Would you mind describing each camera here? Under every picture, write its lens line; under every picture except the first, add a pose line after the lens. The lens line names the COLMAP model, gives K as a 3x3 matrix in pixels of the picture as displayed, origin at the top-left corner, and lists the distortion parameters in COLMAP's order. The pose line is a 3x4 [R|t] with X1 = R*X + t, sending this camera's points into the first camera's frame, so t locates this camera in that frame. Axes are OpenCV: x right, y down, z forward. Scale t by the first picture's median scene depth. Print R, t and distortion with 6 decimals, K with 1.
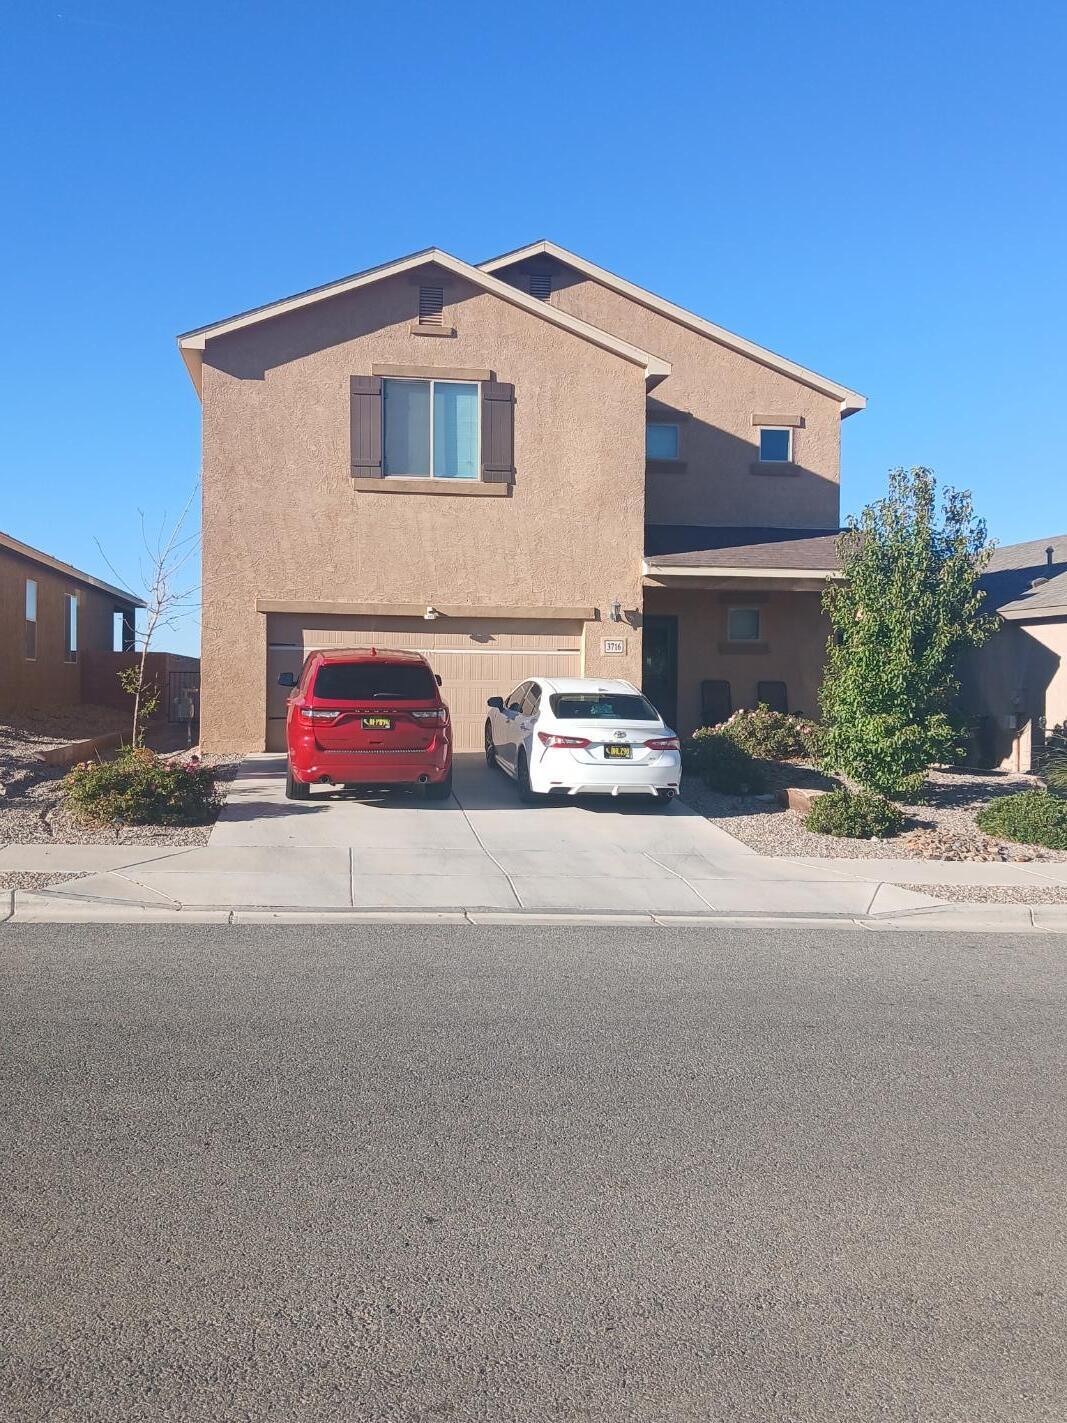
lens RADIAL K [[1039.2, 0, 533.1], [0, 1039.2, 711.6], [0, 0, 1]] dist [0.004857, -0.003471]
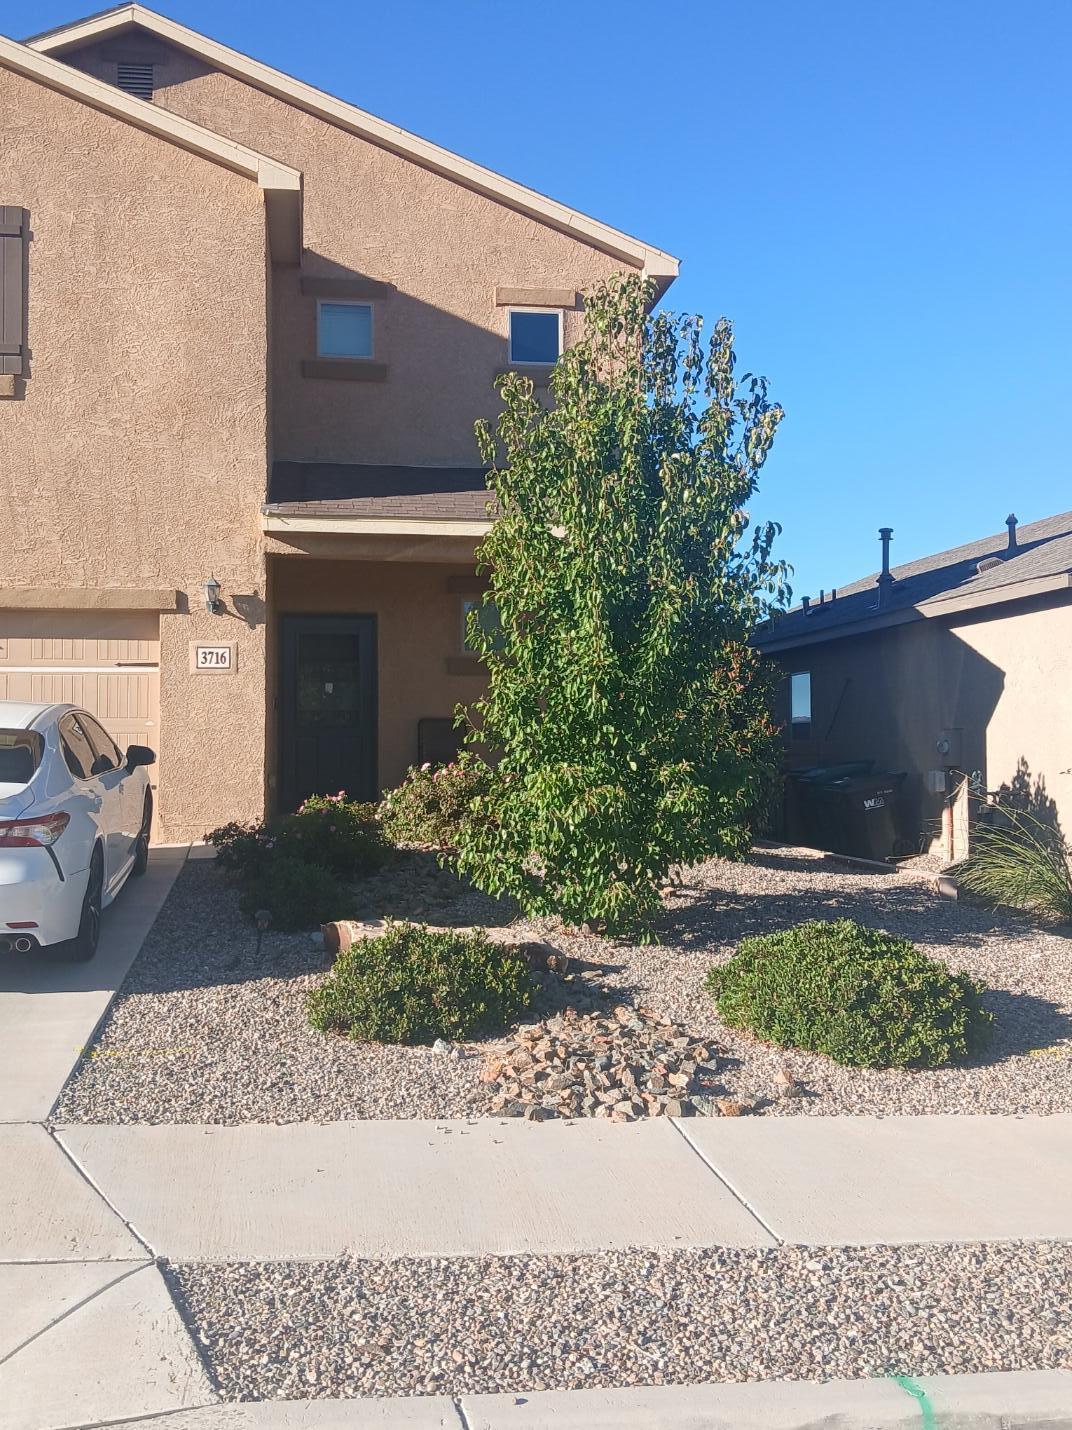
lens RADIAL K [[1196.3, 0, 536.3], [0, 1196.3, 719.8], [0, 0, 1]] dist [0.012901, -0.046295]
pose [[0.999871, -0.012214, 0.010460, 0.249201], [0.012738, 0.998583, -0.051671, 0.008654], [-0.009814, 0.051797, 0.998609, 0.335764]]
